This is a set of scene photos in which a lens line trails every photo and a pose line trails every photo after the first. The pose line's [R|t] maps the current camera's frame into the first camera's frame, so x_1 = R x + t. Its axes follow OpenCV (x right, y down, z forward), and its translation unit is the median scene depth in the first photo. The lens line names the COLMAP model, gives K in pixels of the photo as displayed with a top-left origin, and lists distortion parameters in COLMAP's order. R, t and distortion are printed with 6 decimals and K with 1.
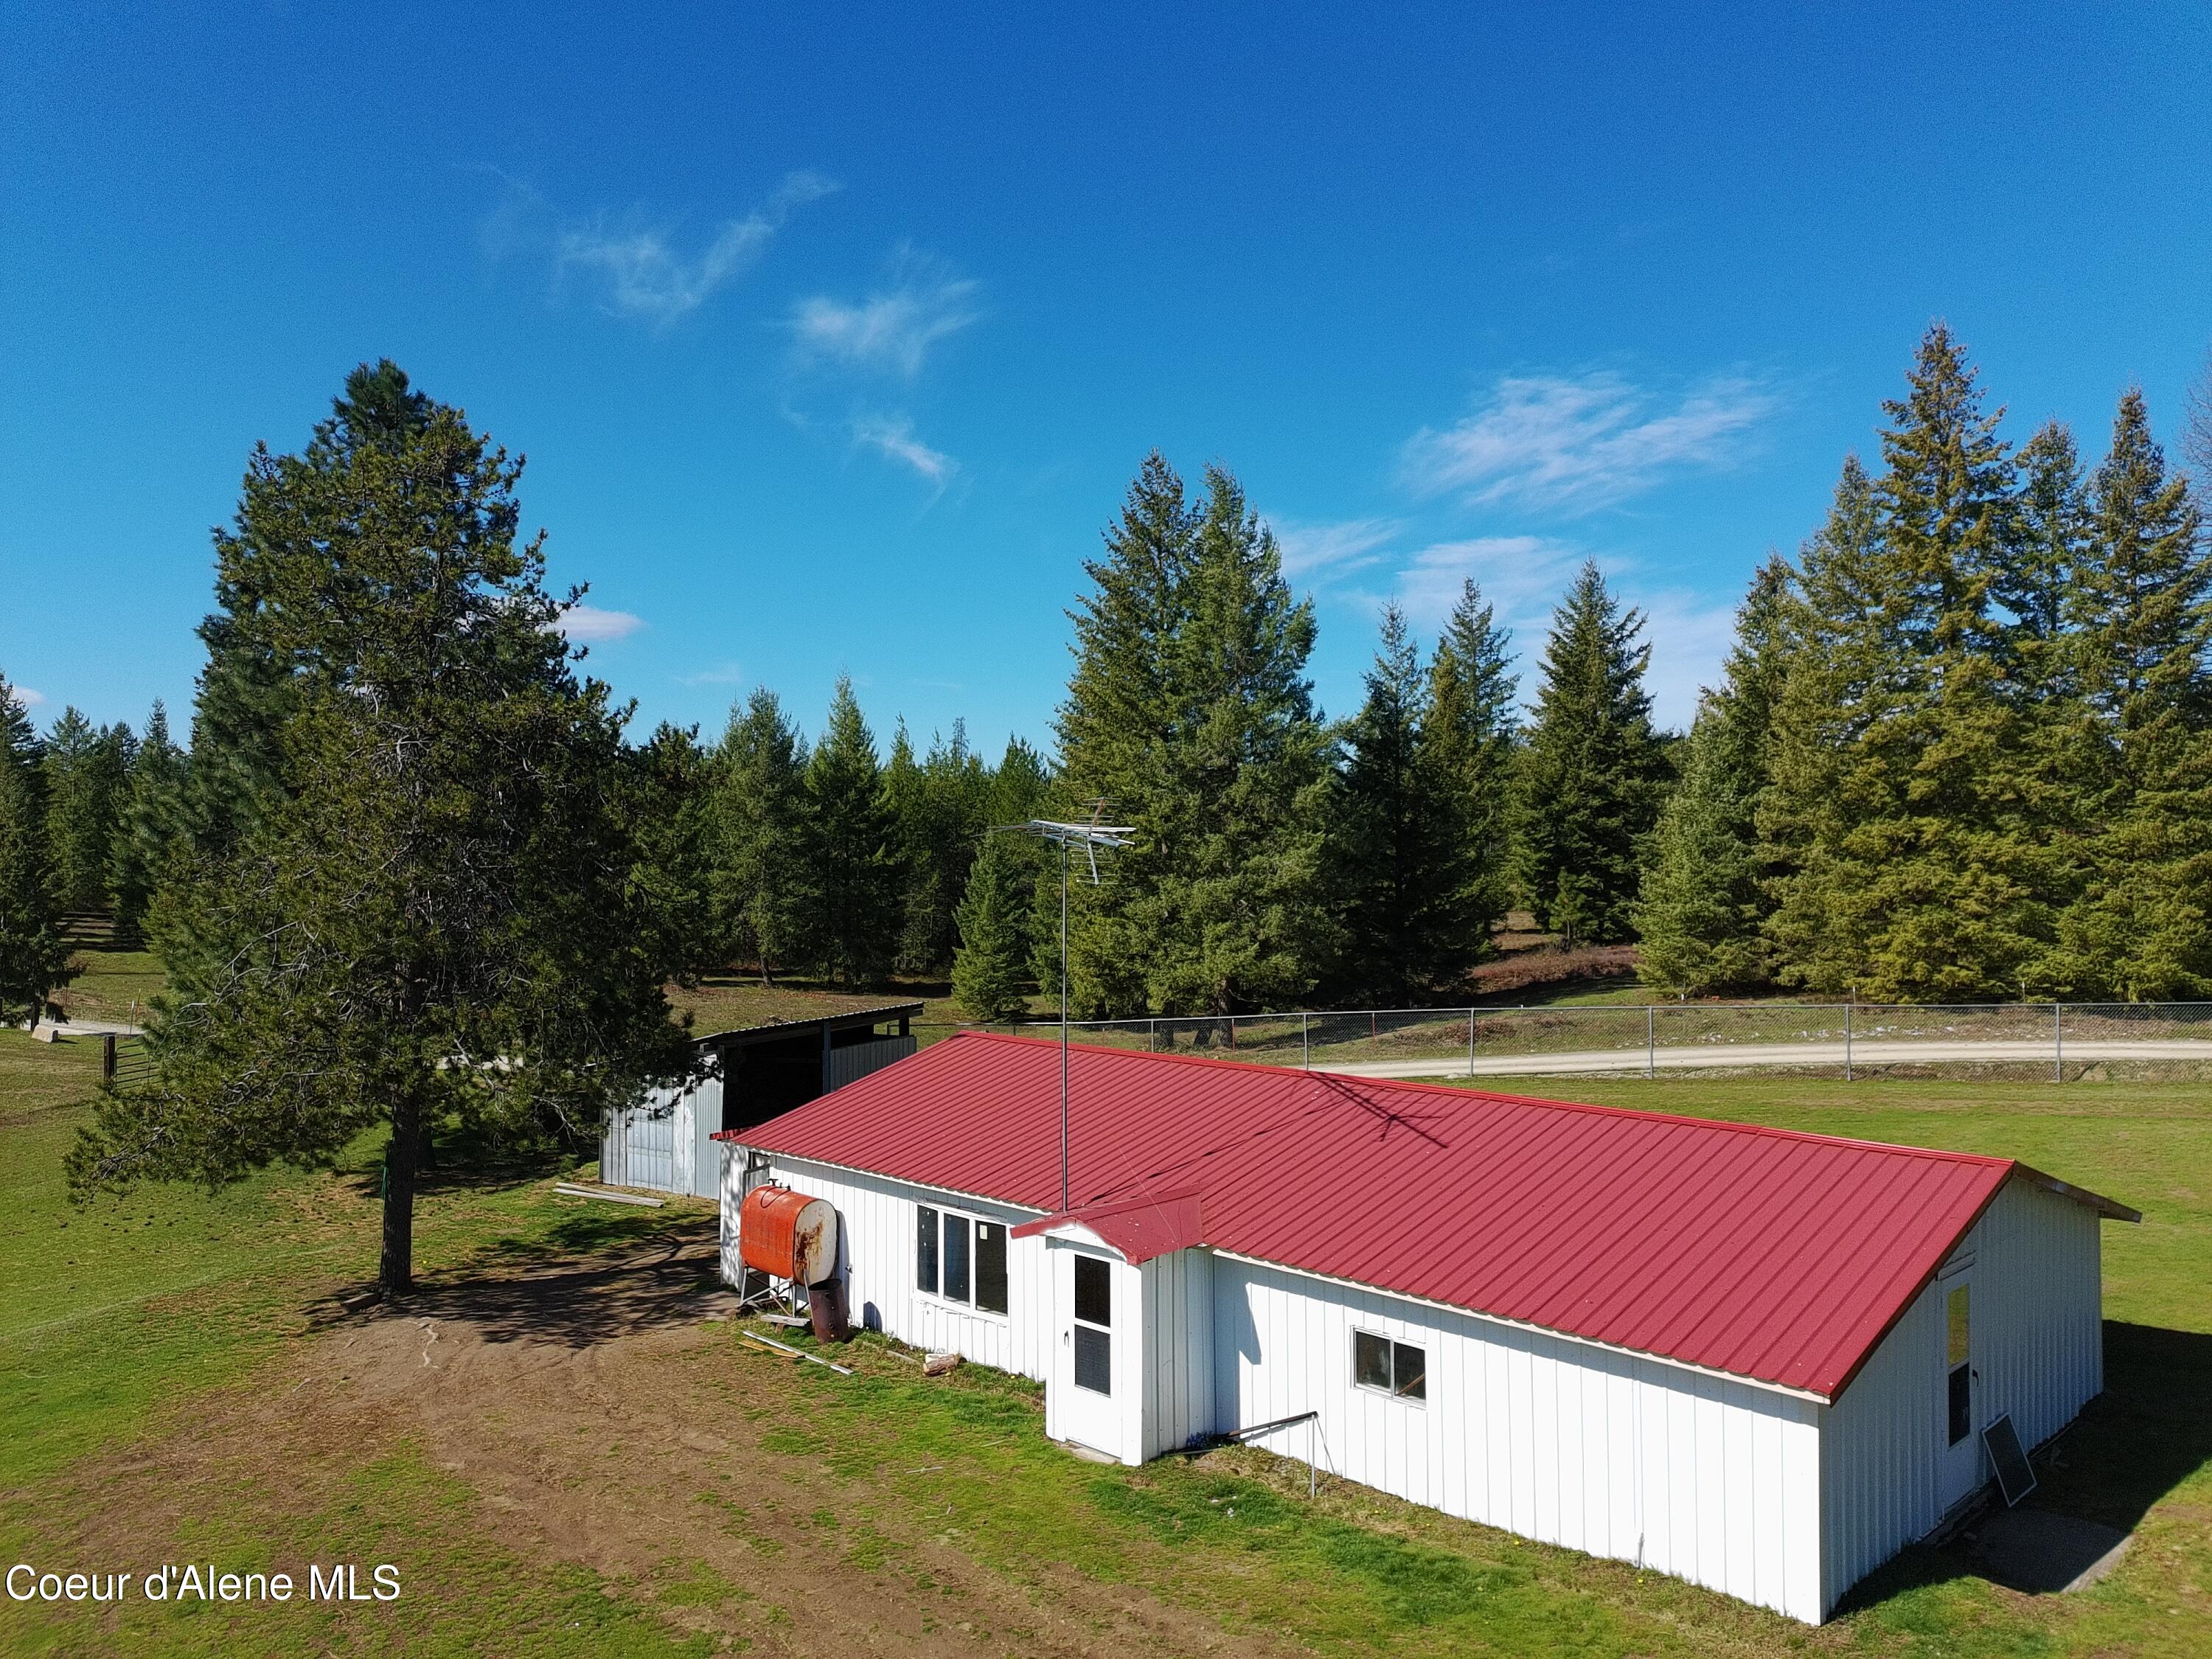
lens RADIAL K [[1632.4, 0, 1110.5], [0, 1632.4, 829.2], [0, 0, 1]] dist [0.068599, -0.055459]
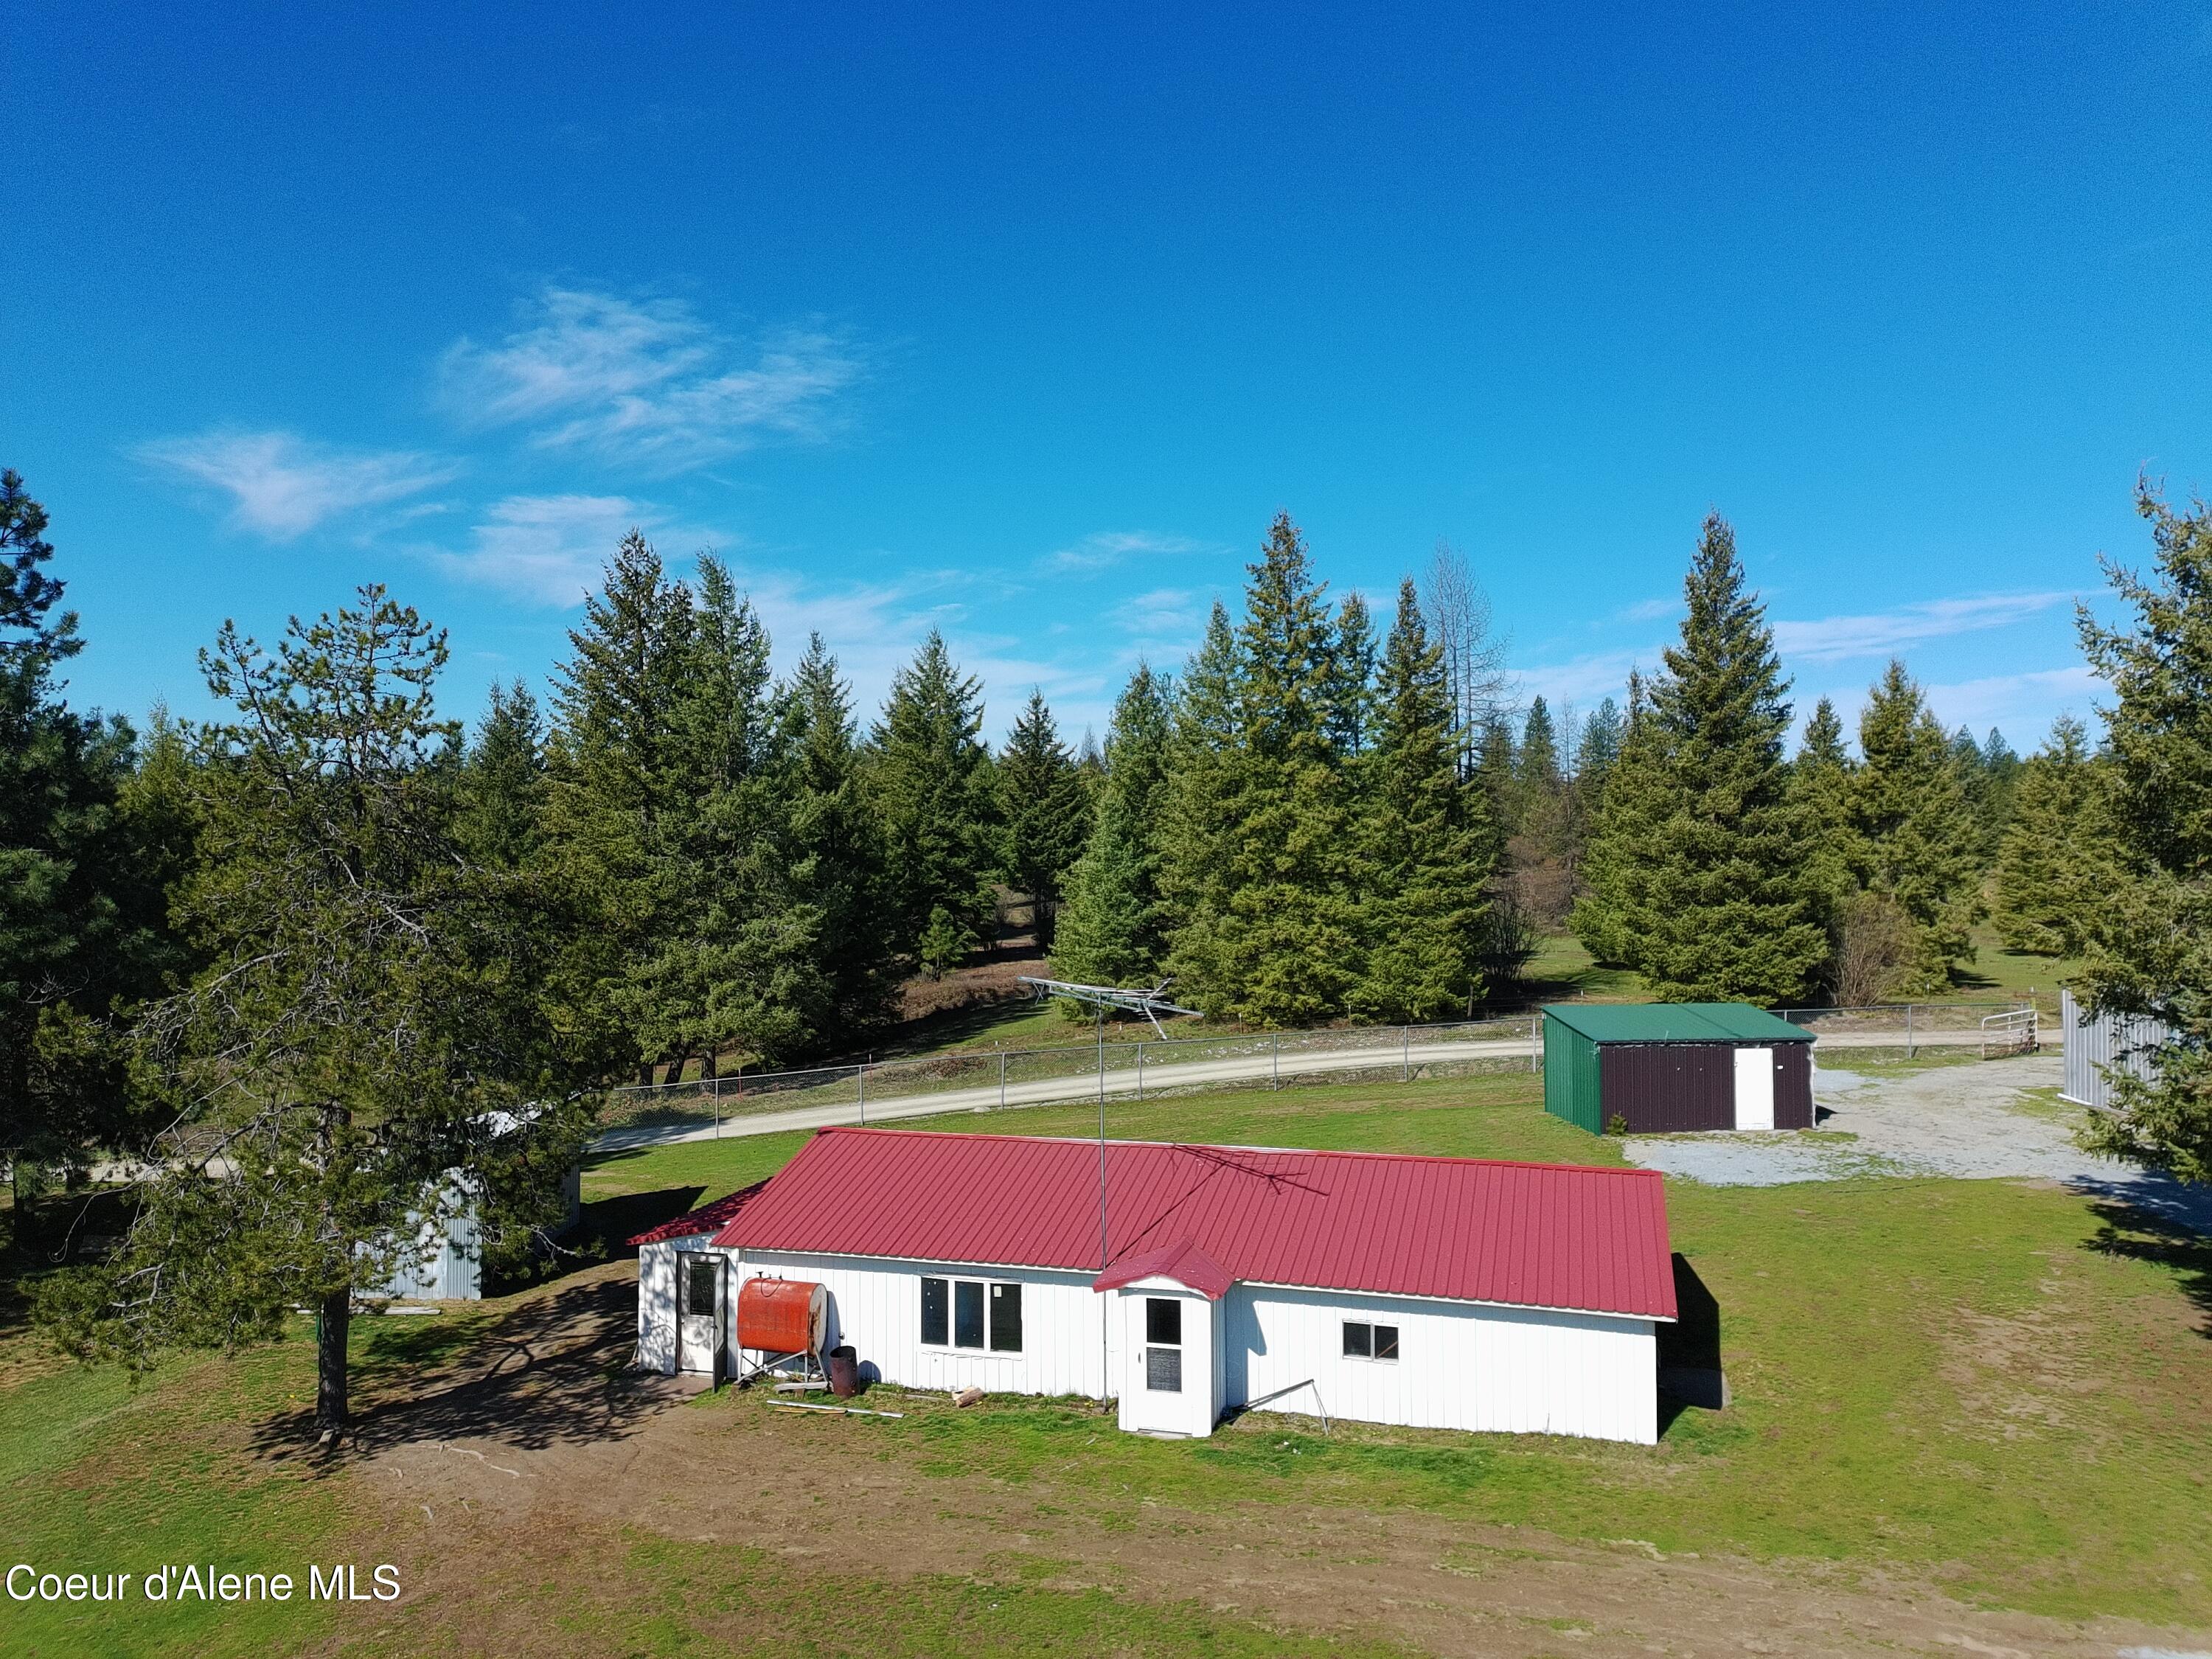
lens RADIAL K [[1632.4, 0, 1101.0], [0, 1632.4, 818.9], [0, 0, 1]] dist [0.068599, -0.055459]
pose [[0.875752, 0.004251, 0.482743, -0.285881], [-0.003971, 0.999991, -0.001601, -0.059079], [-0.482745, -0.000515, 0.875761, -0.087458]]
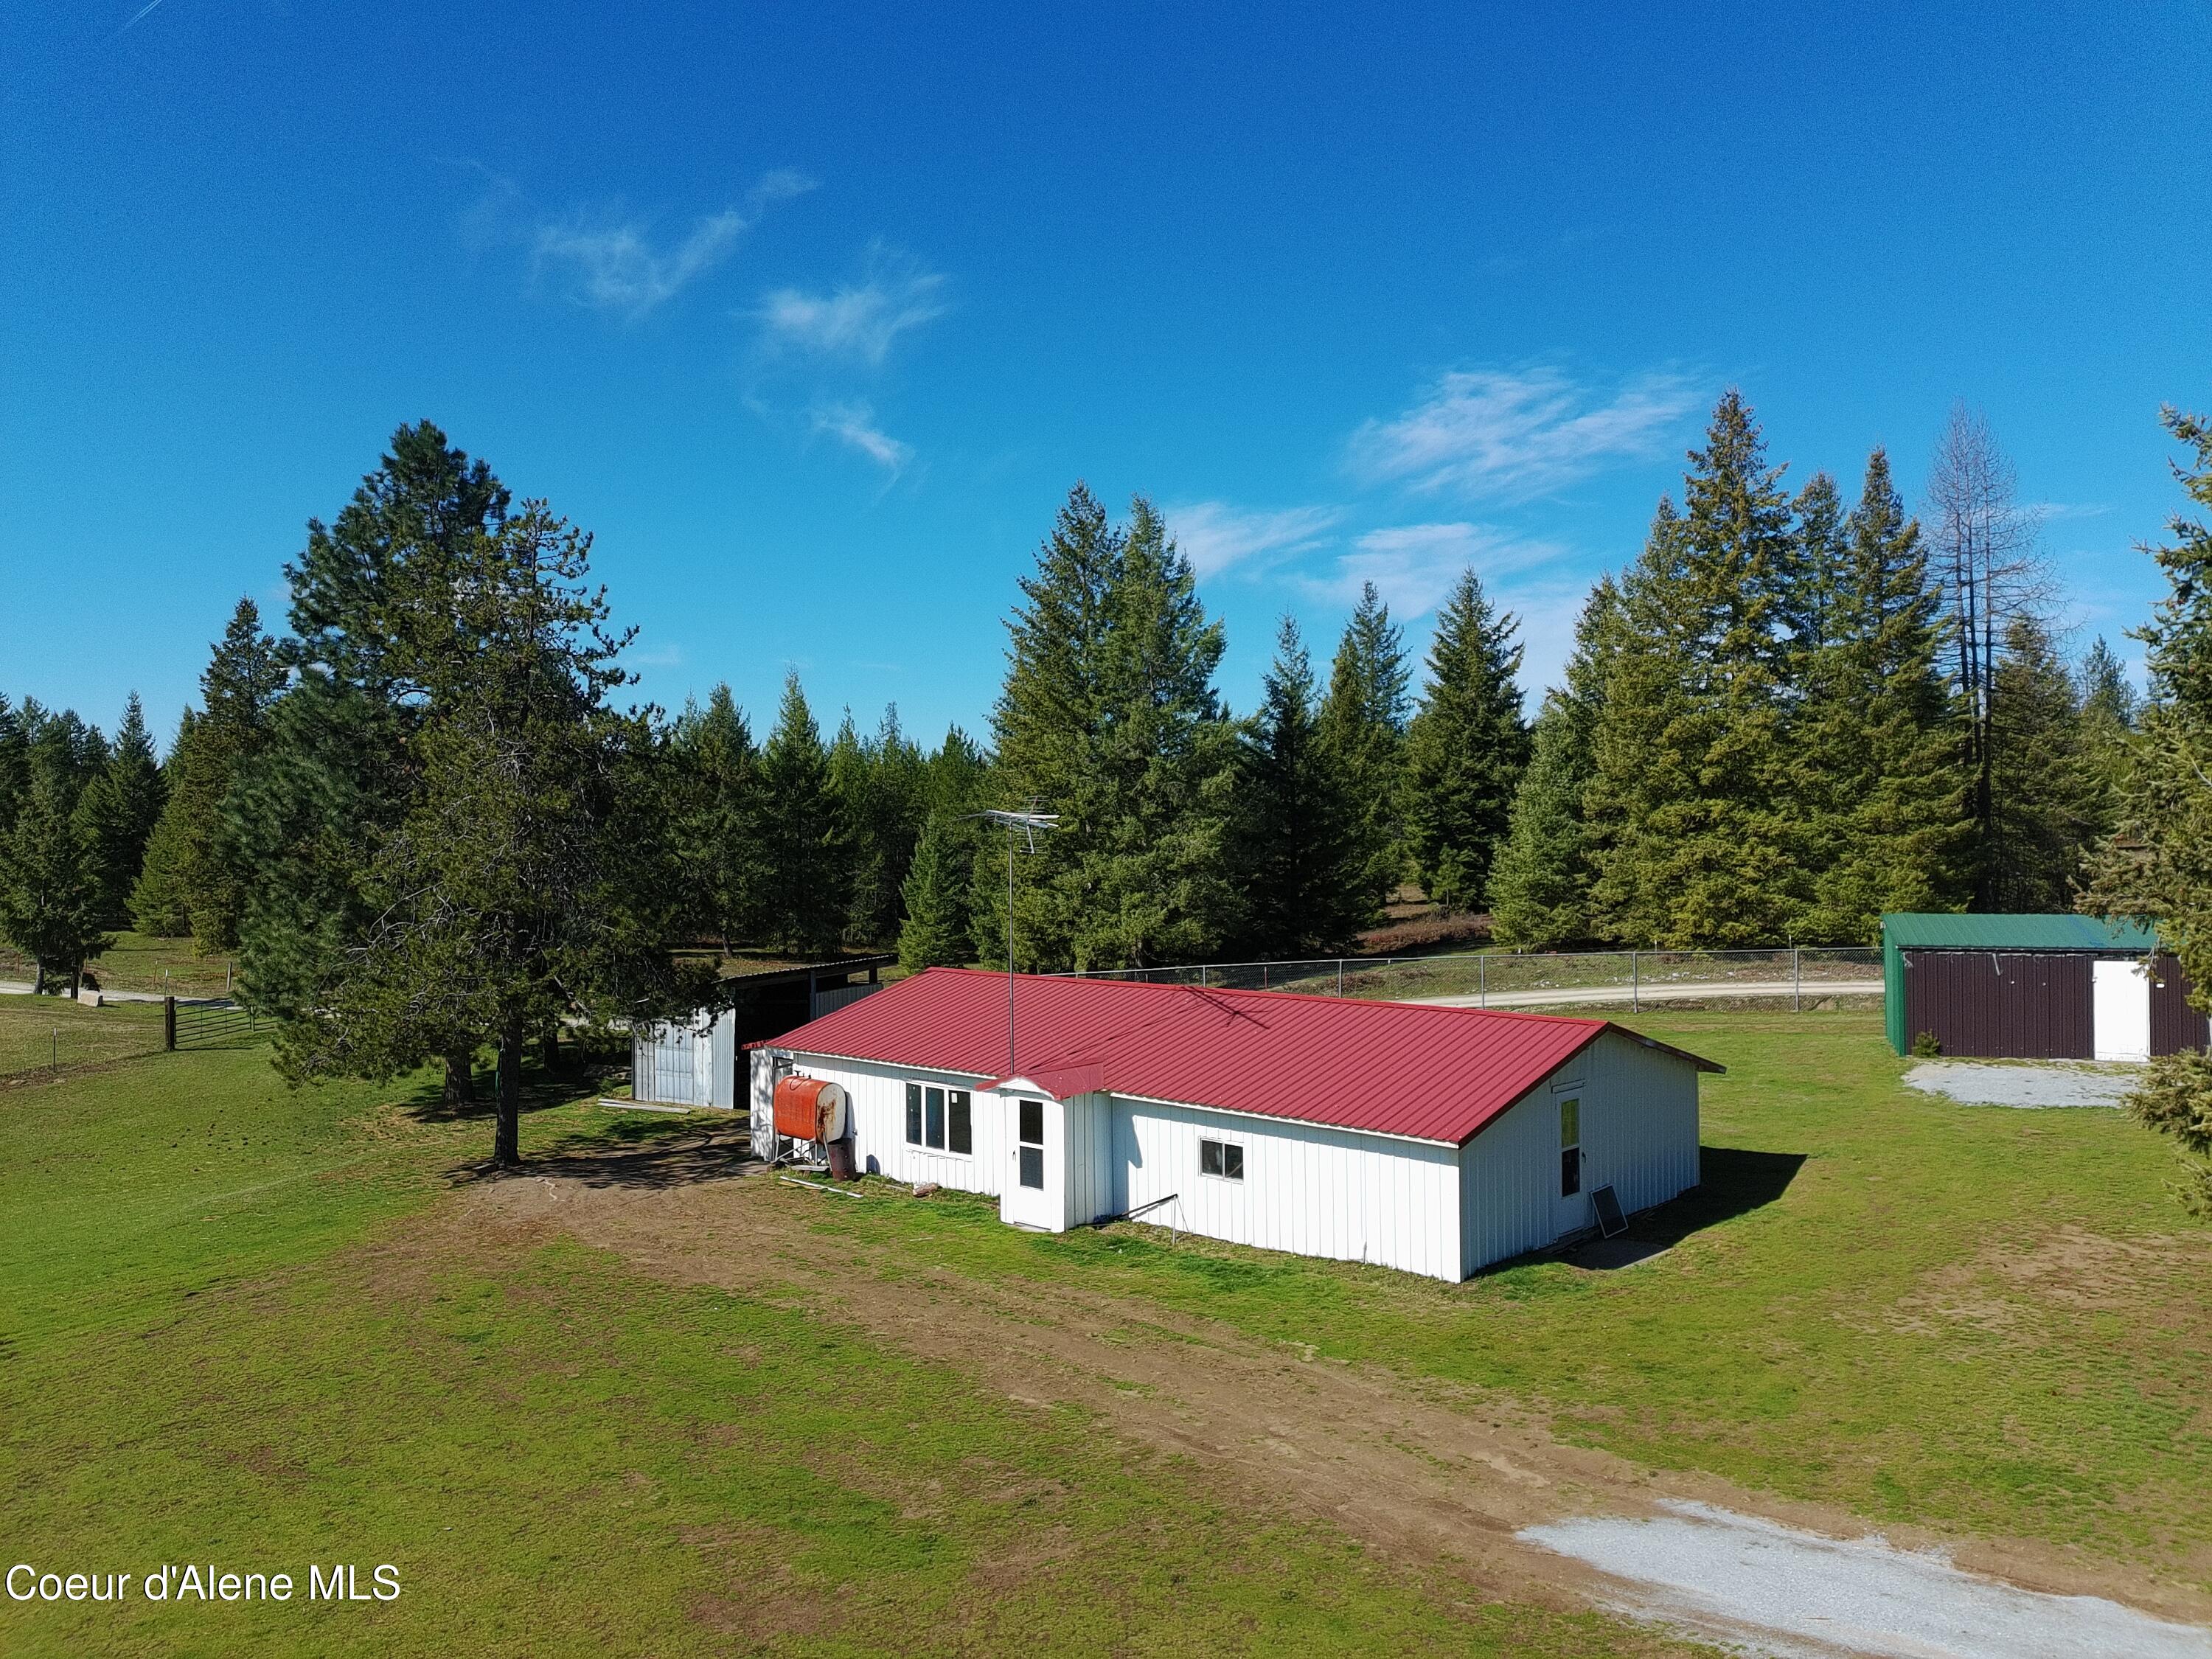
lens RADIAL K [[1632.4, 0, 1107.7], [0, 1632.4, 818.9], [0, 0, 1]] dist [0.068599, -0.055459]
pose [[0.999158, -0.004946, 0.040718, -0.000192], [0.004711, 0.999972, 0.005868, -0.002526], [-0.040746, -0.005671, 0.999153, -0.192303]]
